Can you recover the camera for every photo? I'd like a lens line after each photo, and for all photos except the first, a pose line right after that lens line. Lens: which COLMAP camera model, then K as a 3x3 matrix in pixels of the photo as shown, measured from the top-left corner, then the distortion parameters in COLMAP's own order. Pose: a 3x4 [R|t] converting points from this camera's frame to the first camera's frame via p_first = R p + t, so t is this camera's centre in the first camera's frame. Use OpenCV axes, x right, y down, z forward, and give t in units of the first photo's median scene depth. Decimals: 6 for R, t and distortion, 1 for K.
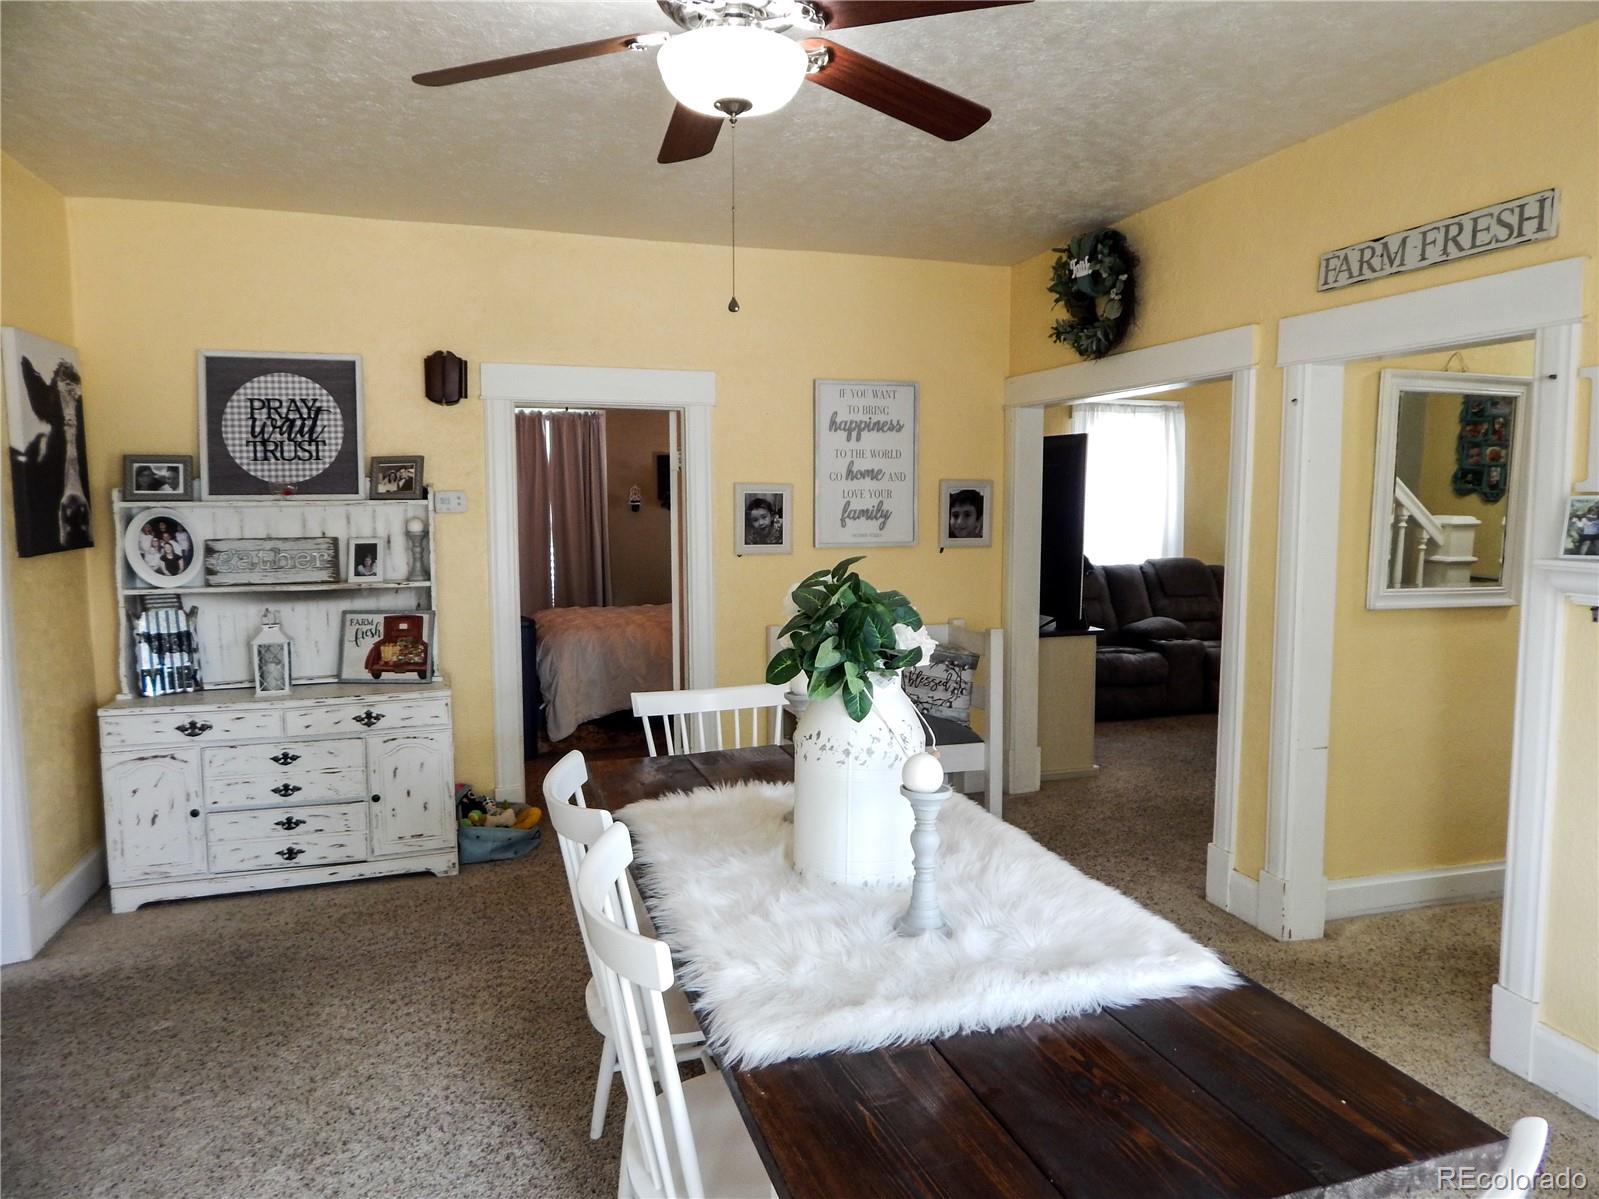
lens RADIAL K [[1062.7, 0, 798.8], [0, 1062.7, 597.1], [0, 0, 1]] dist [-0.005316, 0.002934]
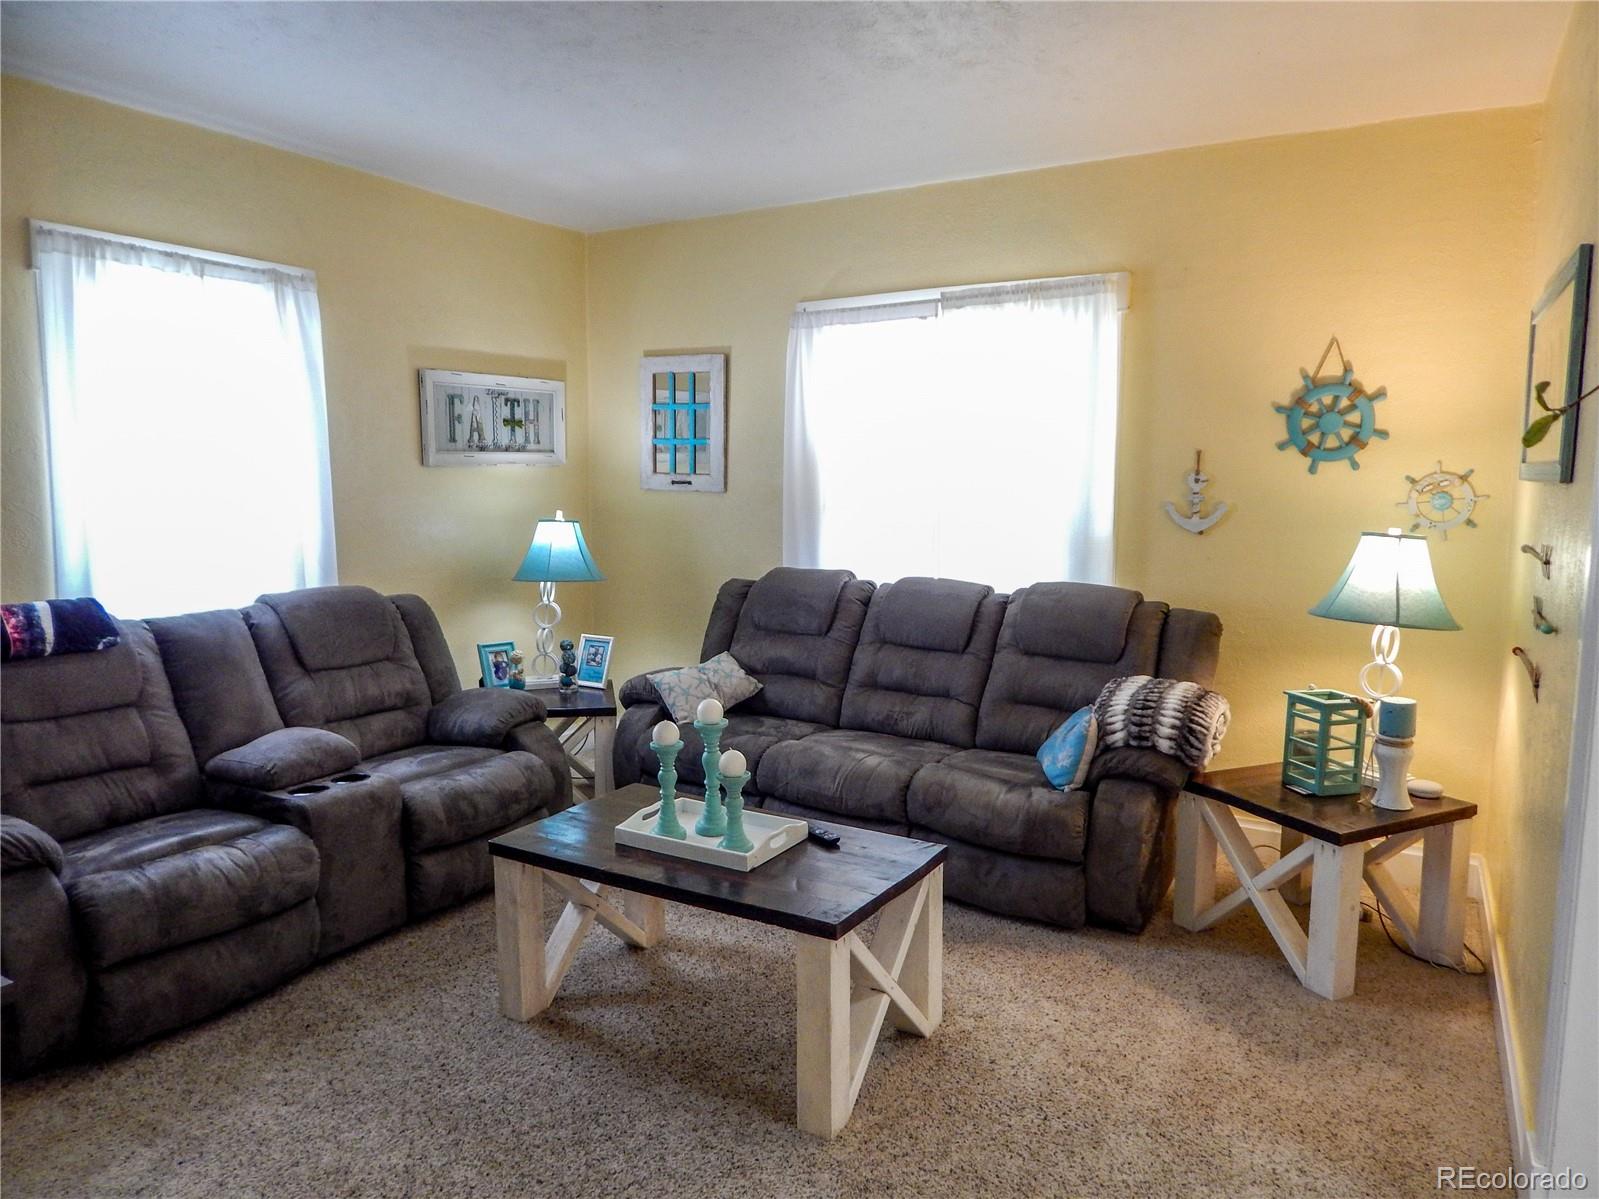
lens RADIAL K [[1062.7, 0, 795.7], [0, 1062.7, 597.5], [0, 0, 1]] dist [-0.005316, 0.002934]
pose [[0.733403, -0.073391, 0.675821, 0.190584], [0.062791, 0.997219, 0.040153, -0.040183], [-0.676888, 0.012987, 0.735971, 0.510640]]
